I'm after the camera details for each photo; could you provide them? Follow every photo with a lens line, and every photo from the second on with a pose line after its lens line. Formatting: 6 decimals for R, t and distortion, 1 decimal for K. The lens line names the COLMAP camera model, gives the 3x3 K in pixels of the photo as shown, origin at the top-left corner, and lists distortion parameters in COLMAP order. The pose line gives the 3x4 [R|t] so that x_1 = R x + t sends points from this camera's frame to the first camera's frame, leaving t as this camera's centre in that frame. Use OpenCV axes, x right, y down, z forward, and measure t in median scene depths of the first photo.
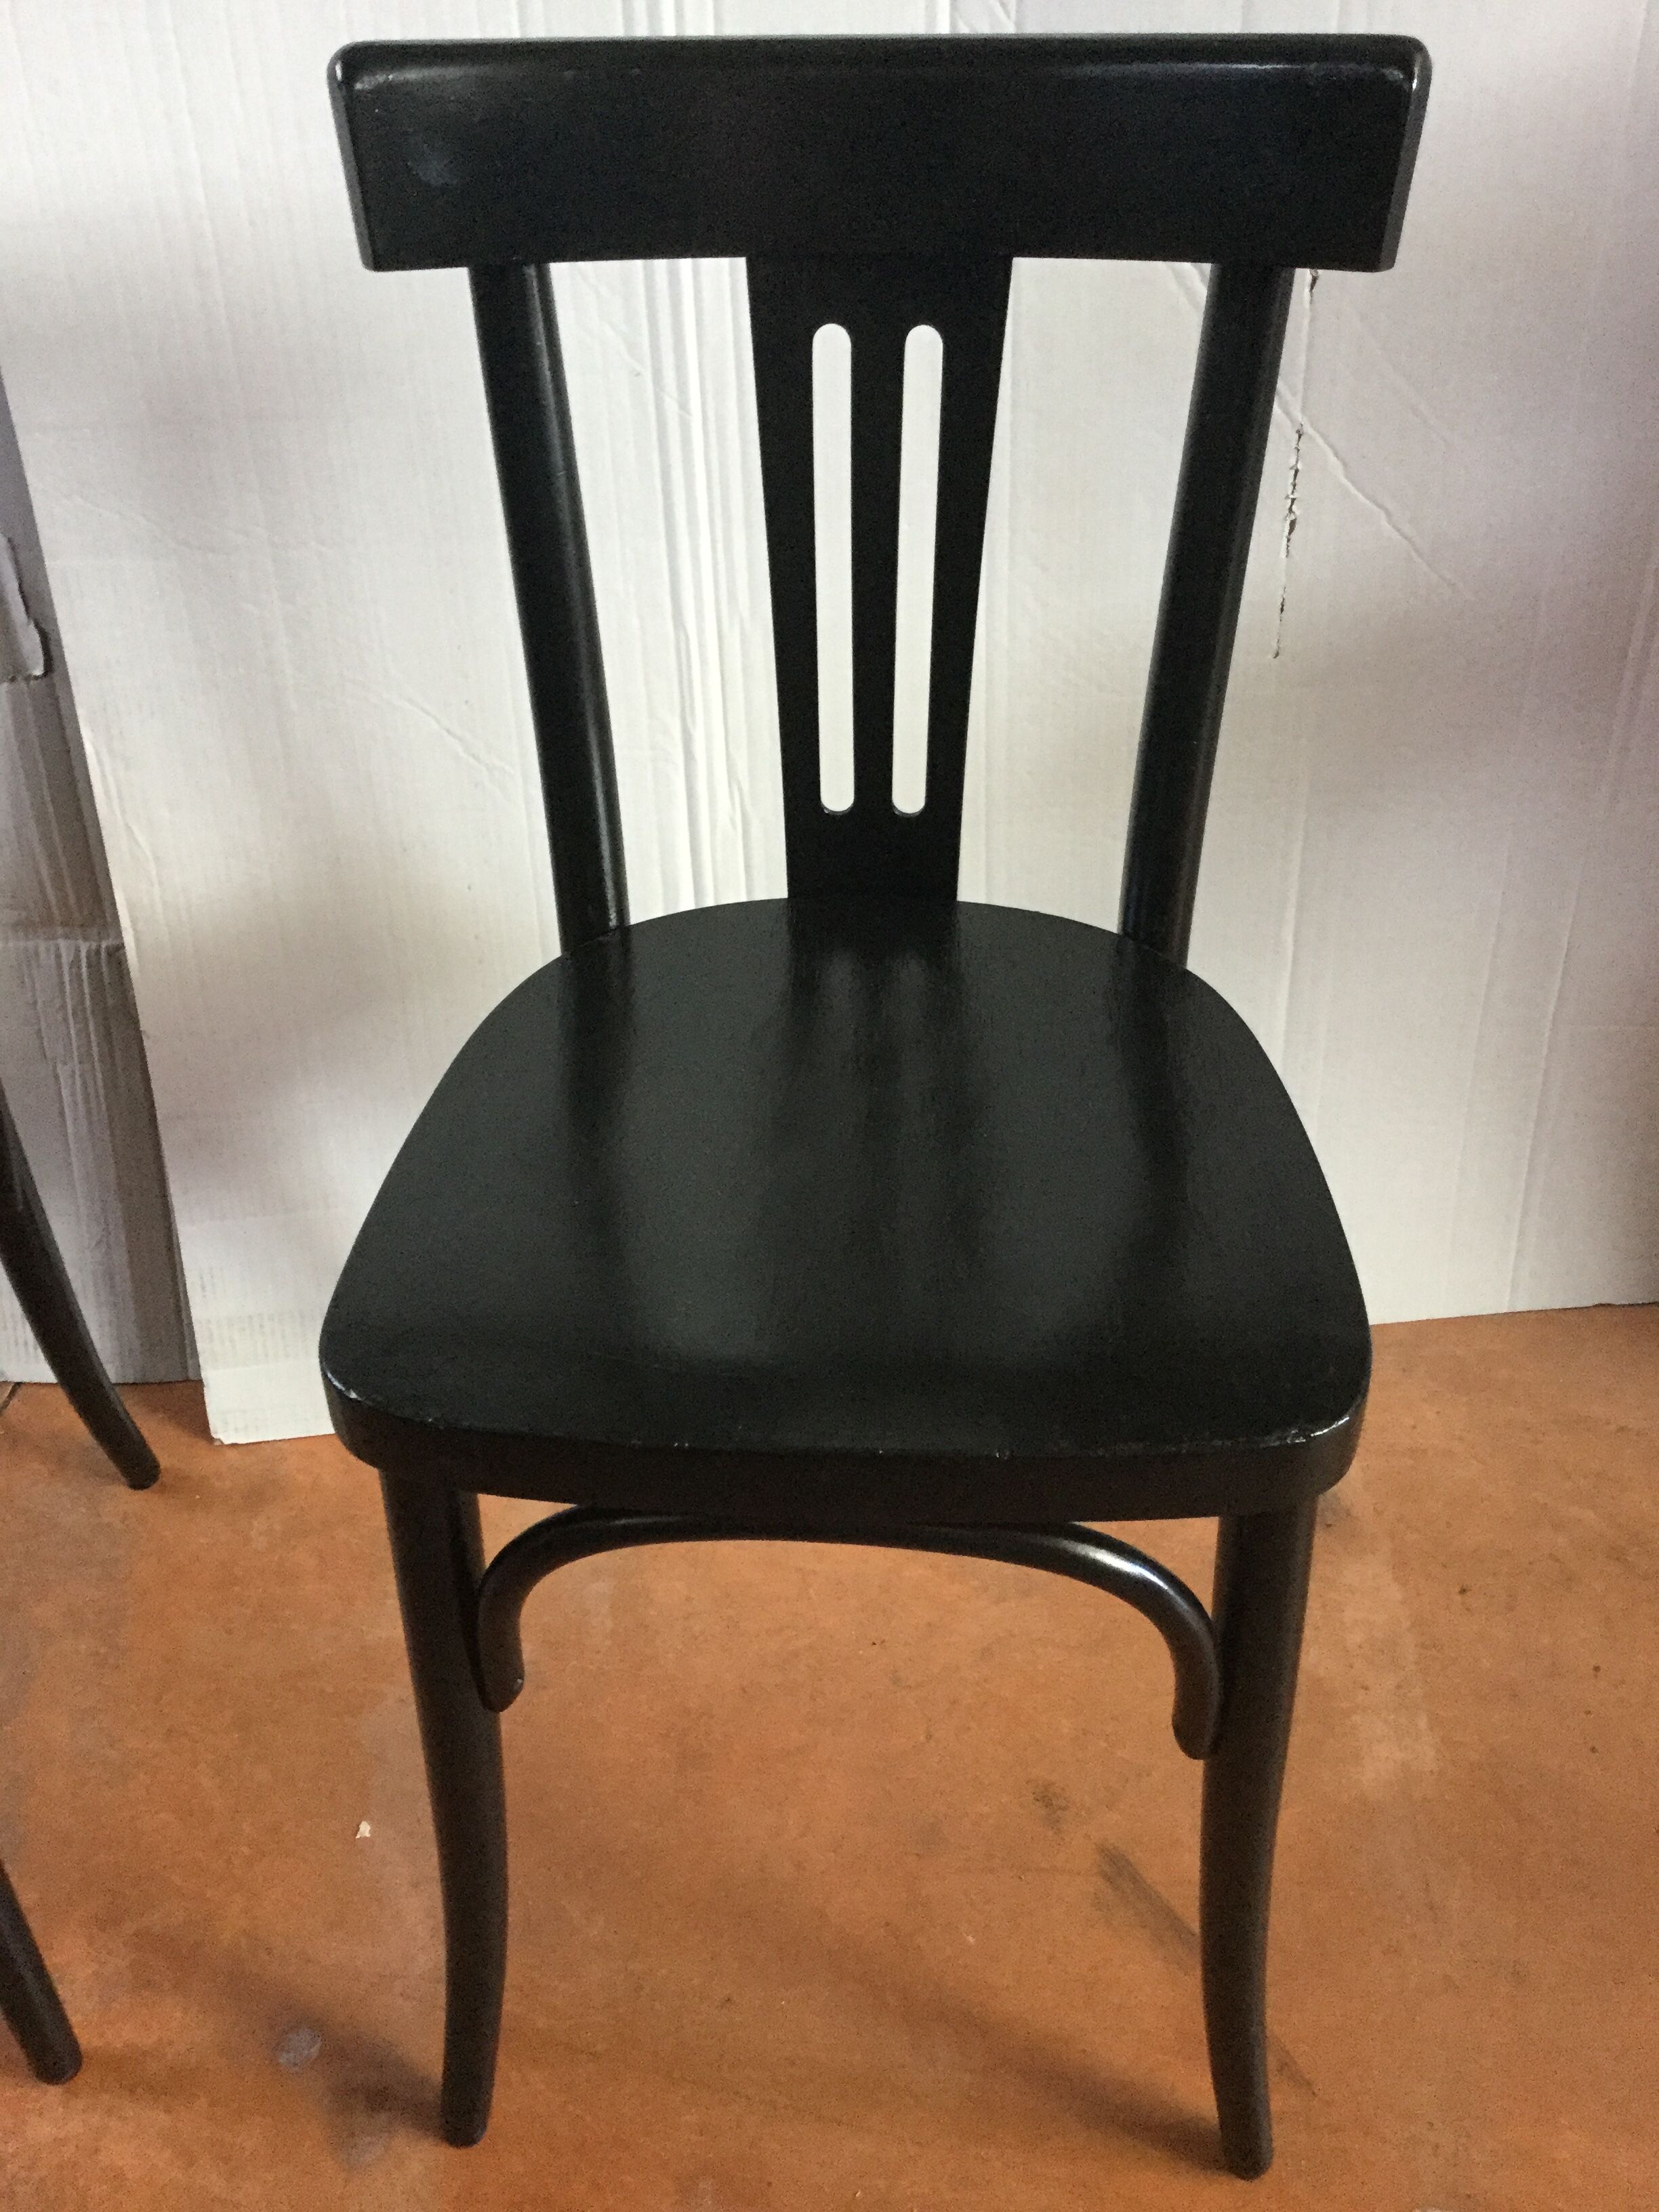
lens RADIAL K [[2136.6, 0, 829.5], [0, 2136.6, 1106.0], [0, 0, 1]] dist [0.120082, -0.163215]
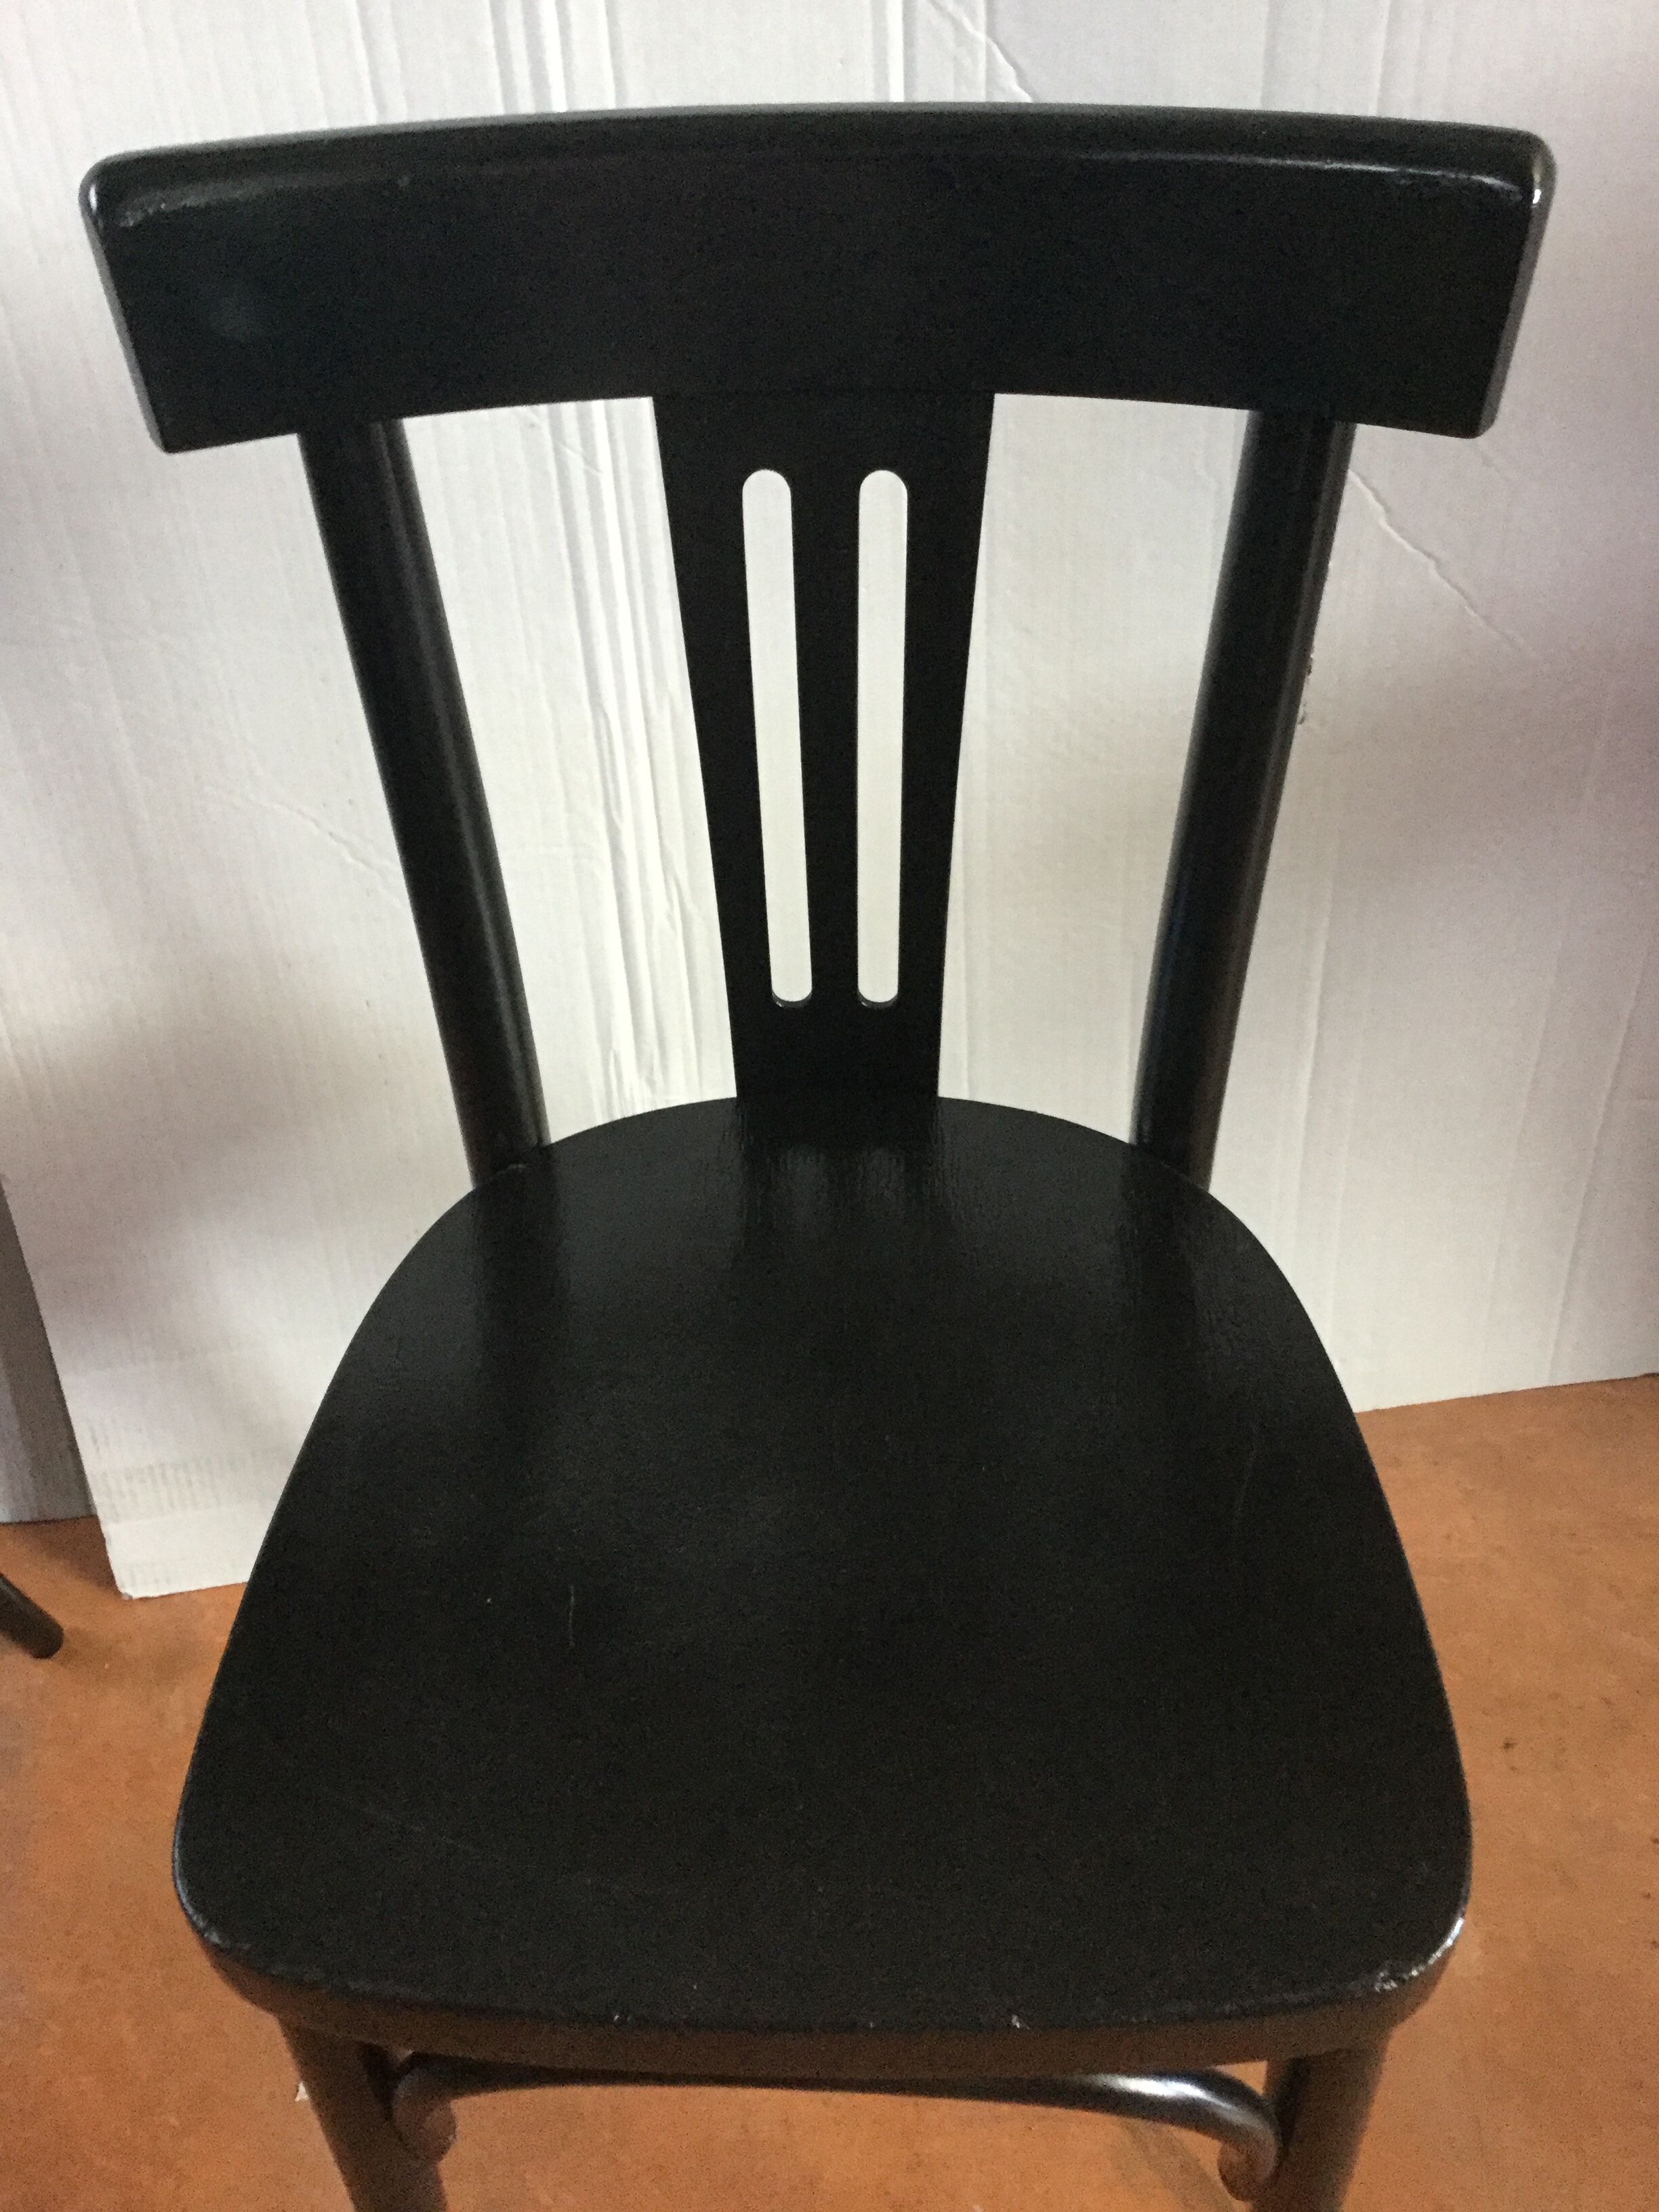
lens RADIAL K [[2136.6, 0, 829.5], [0, 2136.6, 1106.0], [0, 0, 1]] dist [0.120082, -0.163215]
pose [[0.999434, -0.030866, 0.013402, 0.005076], [0.028791, 0.990529, 0.134254, -0.186249], [-0.017419, -0.133792, 0.990856, 0.147565]]
